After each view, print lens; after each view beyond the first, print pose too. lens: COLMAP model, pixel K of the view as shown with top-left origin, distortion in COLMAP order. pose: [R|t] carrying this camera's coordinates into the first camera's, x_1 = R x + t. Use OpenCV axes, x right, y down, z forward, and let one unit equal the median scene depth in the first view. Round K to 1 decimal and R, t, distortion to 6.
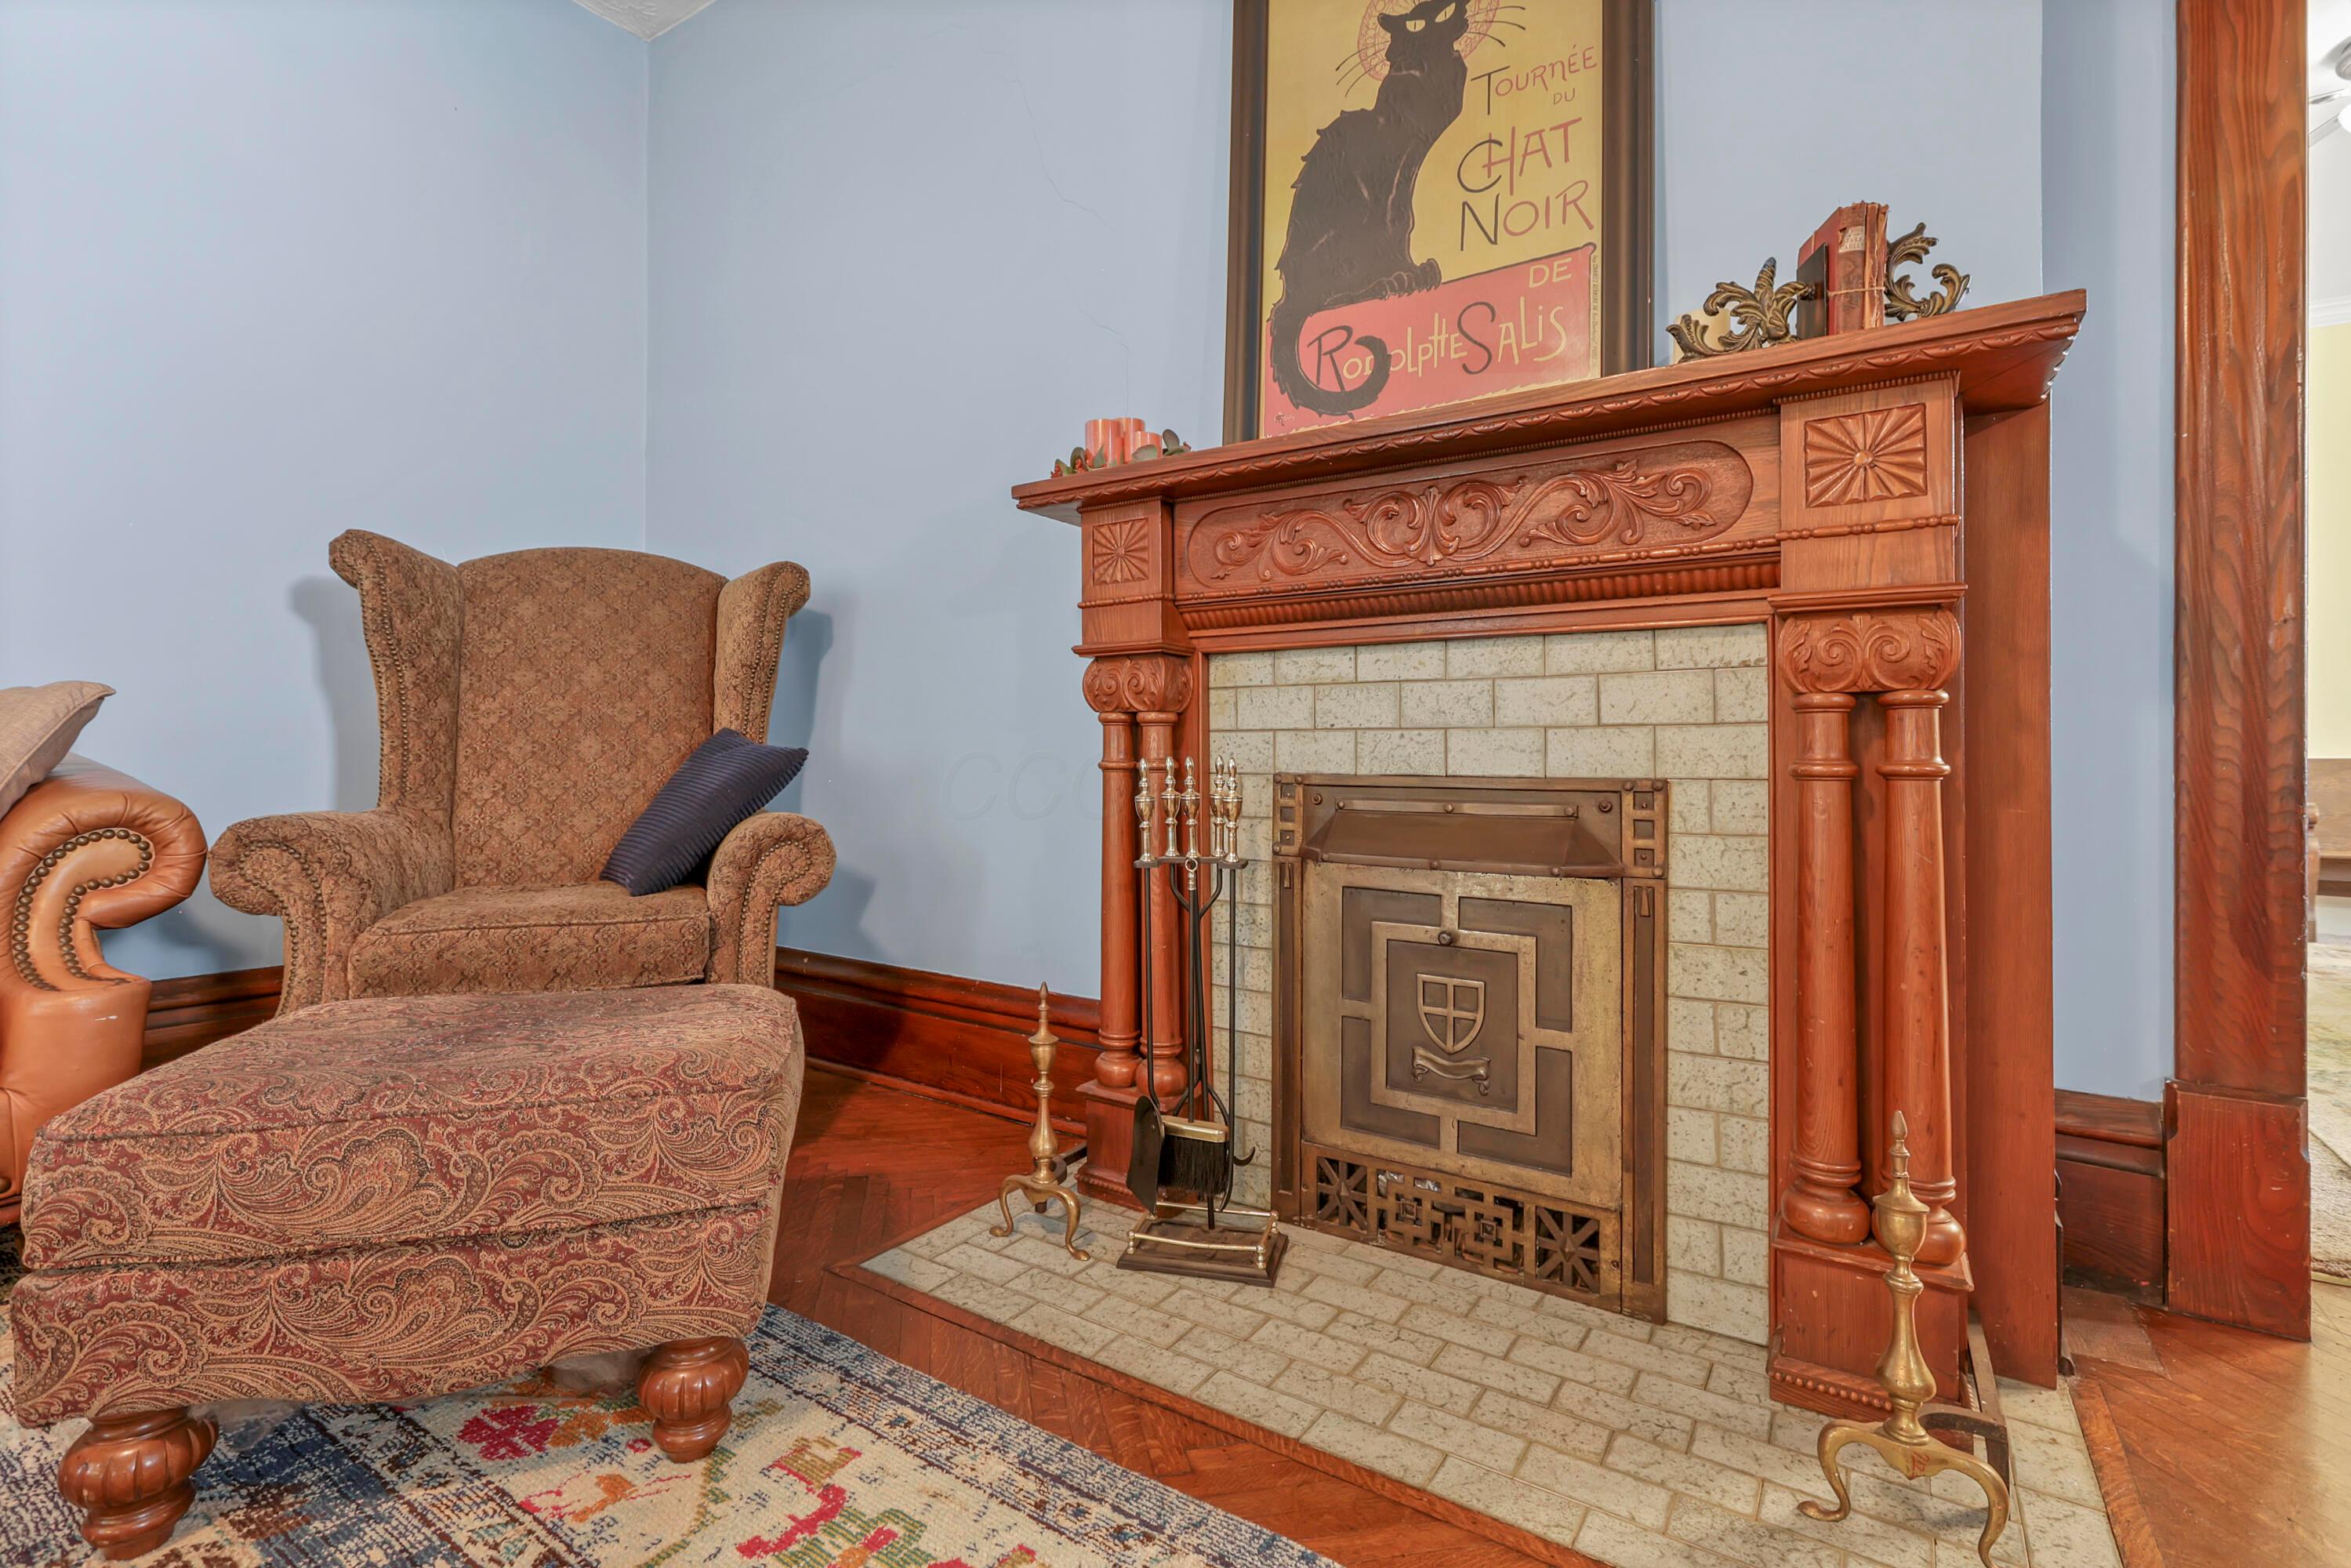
lens RADIAL K [[1070.1, 0, 1164.2], [0, 1070.1, 749.8], [0, 0, 1]] dist [-0.000807, 0.000766]
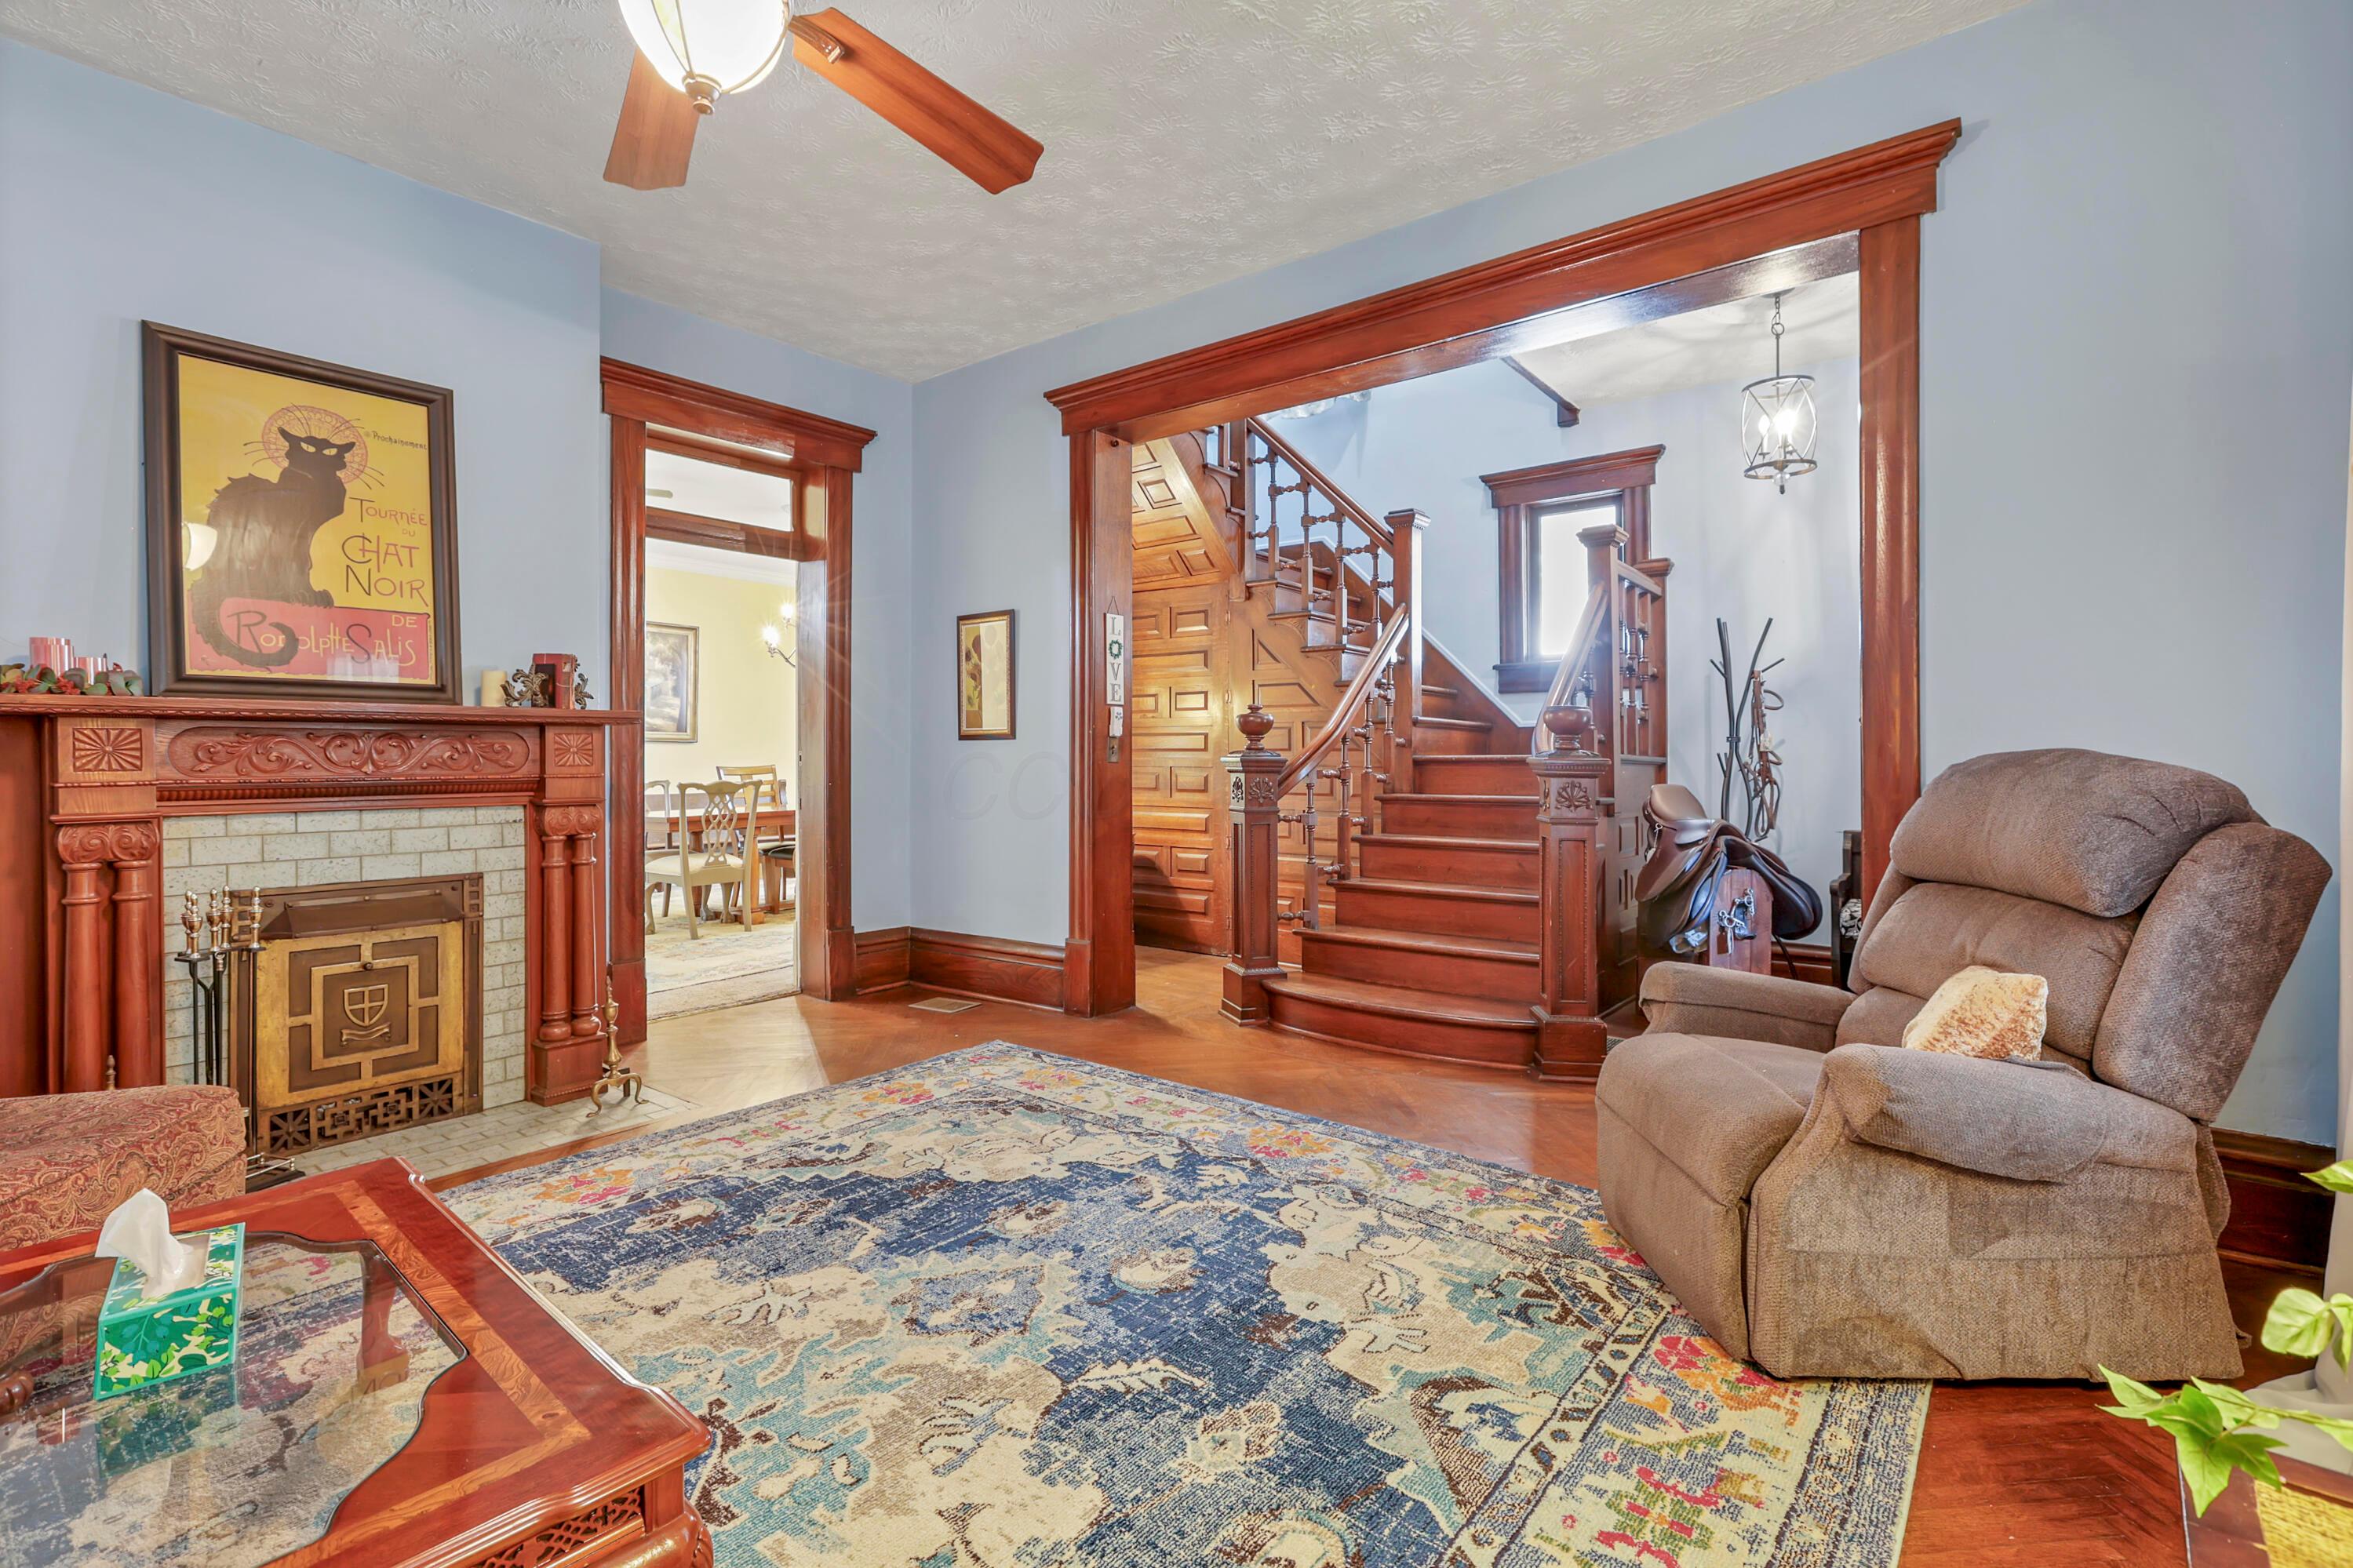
lens RADIAL K [[1070.8, 0, 1167.0], [0, 1070.8, 764.5], [0, 0, 1]] dist [-0.000807, 0.000766]
pose [[0.086666, -0.013190, 0.996150, -1.523960], [-0.005080, 0.999893, 0.013682, -0.219860], [-0.996224, -0.006247, 0.086590, -0.589619]]
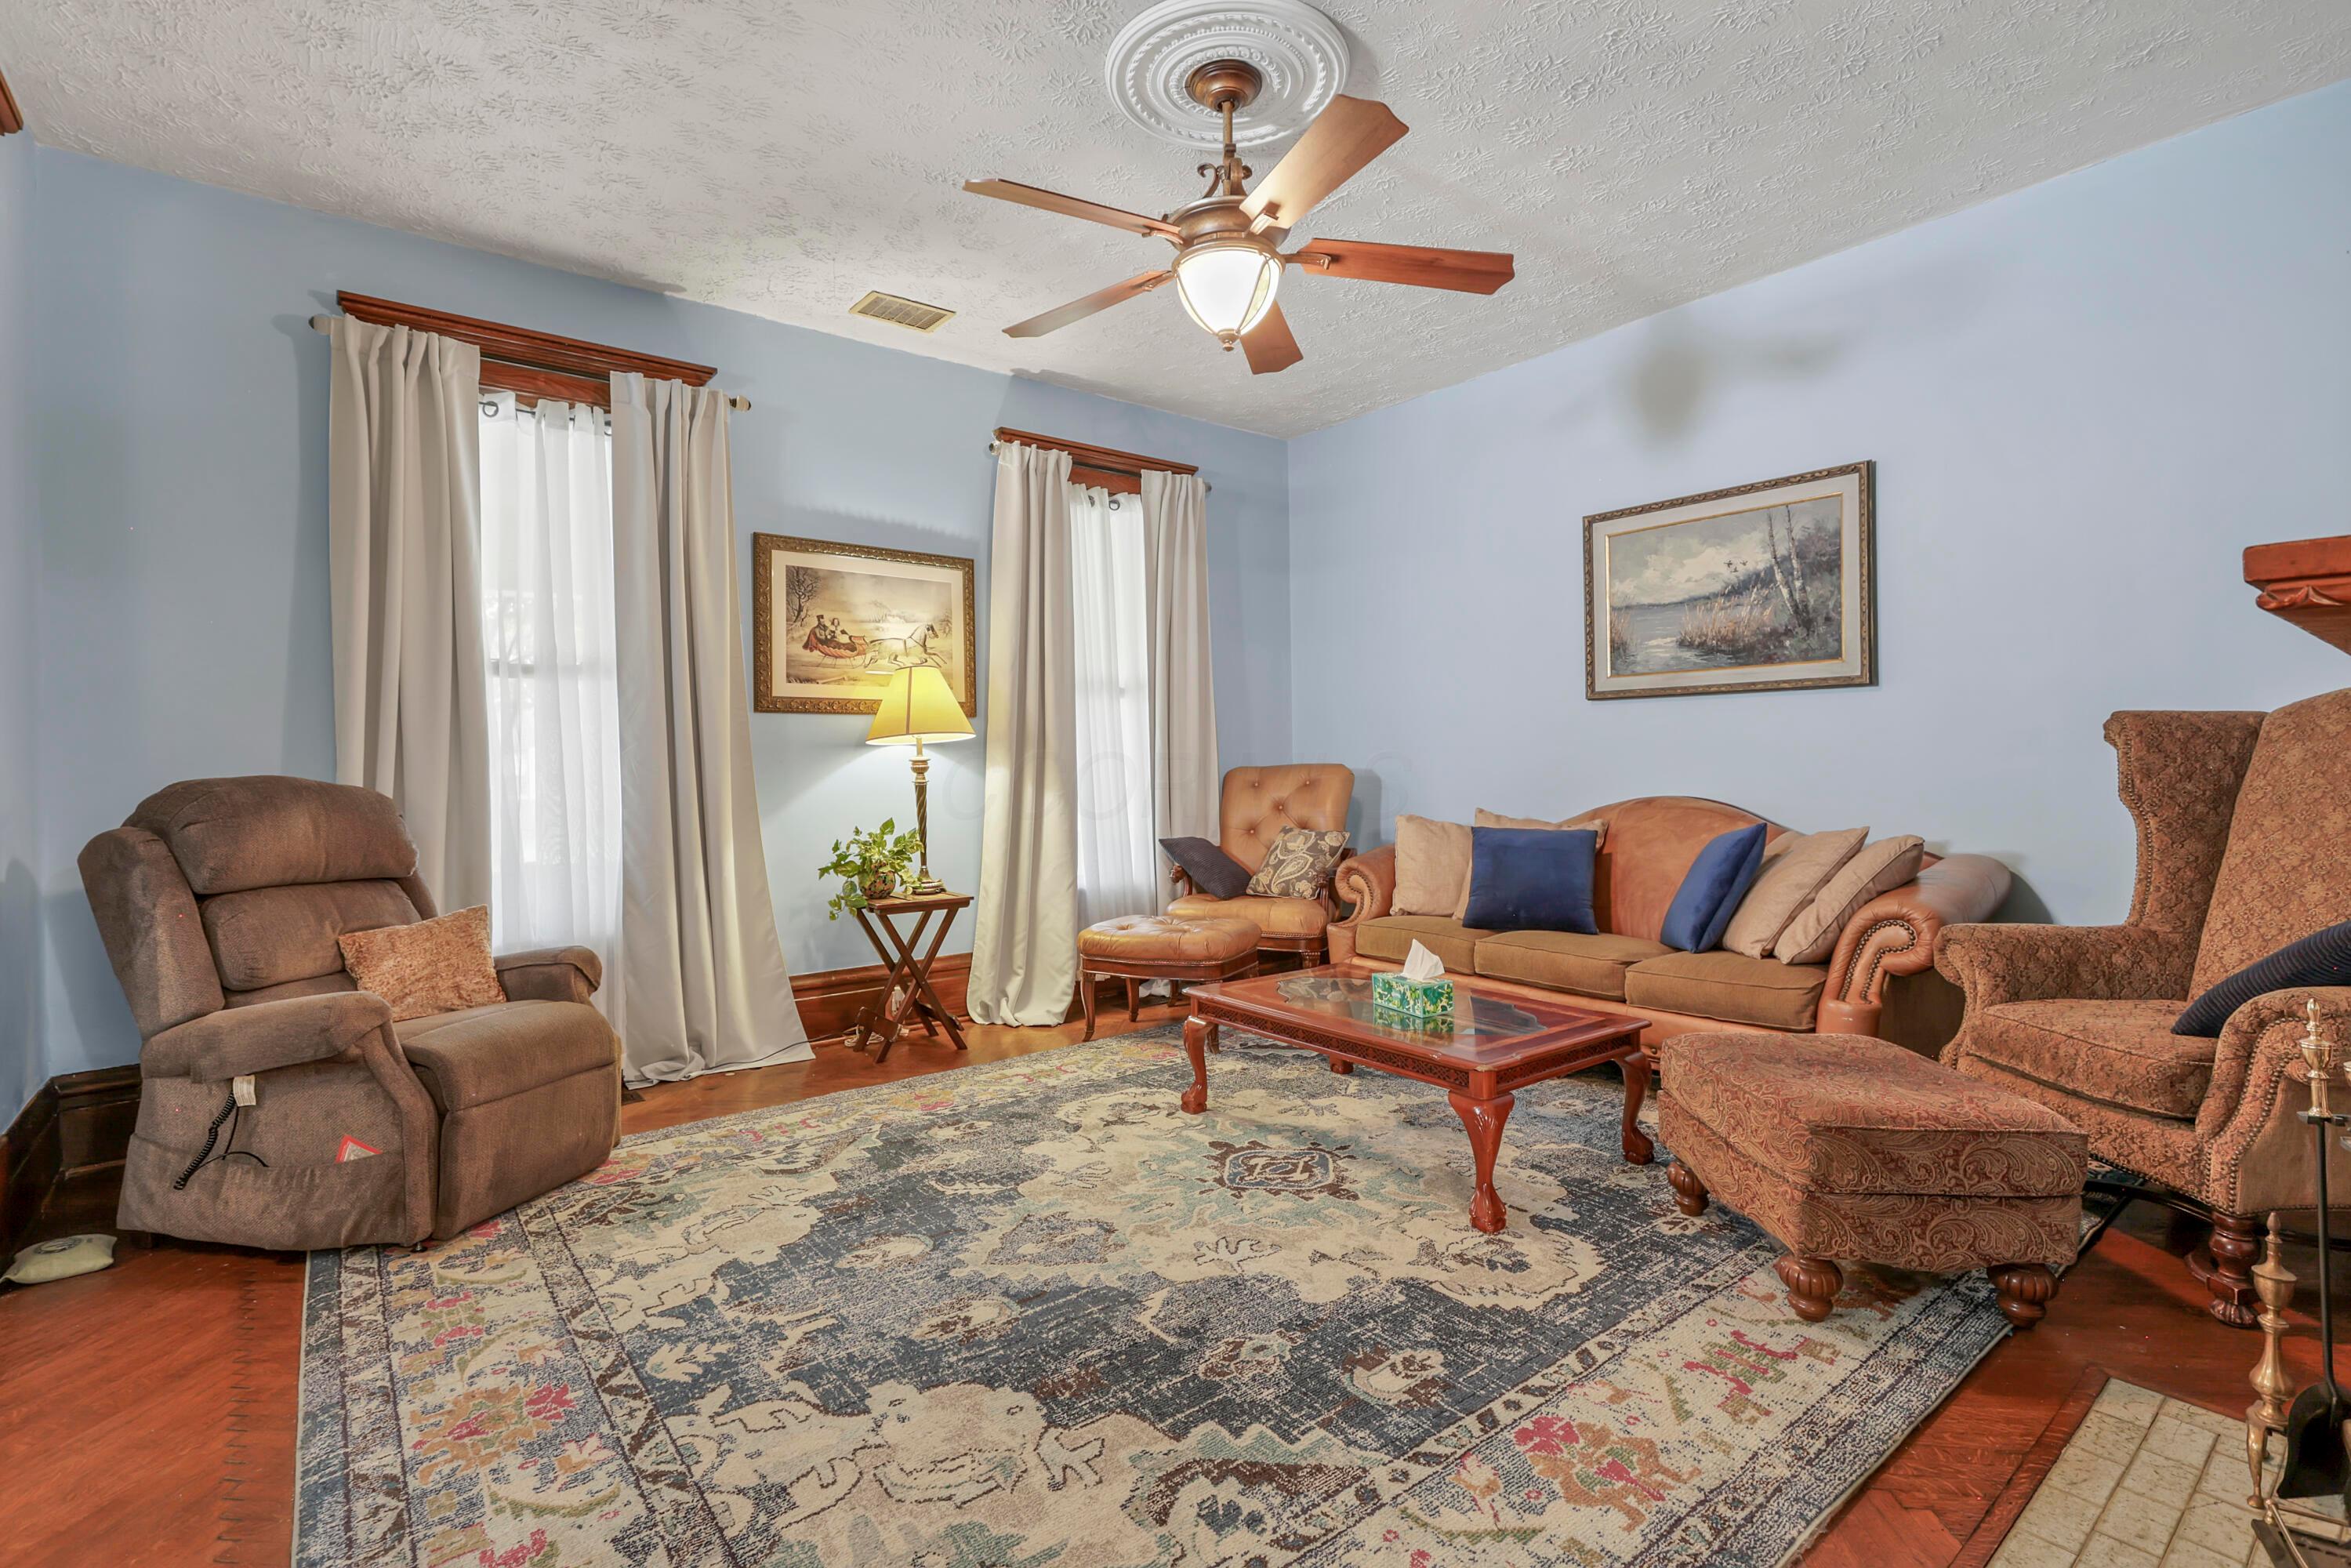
lens RADIAL K [[1070.1, 0, 1170.3], [0, 1070.1, 777.4], [0, 0, 1]] dist [-0.000807, 0.000766]
pose [[-0.298121, 0.009711, -0.954479, 1.161292], [0.018448, 0.999820, 0.004410, -0.207372], [0.954350, -0.016294, -0.298246, 0.377555]]
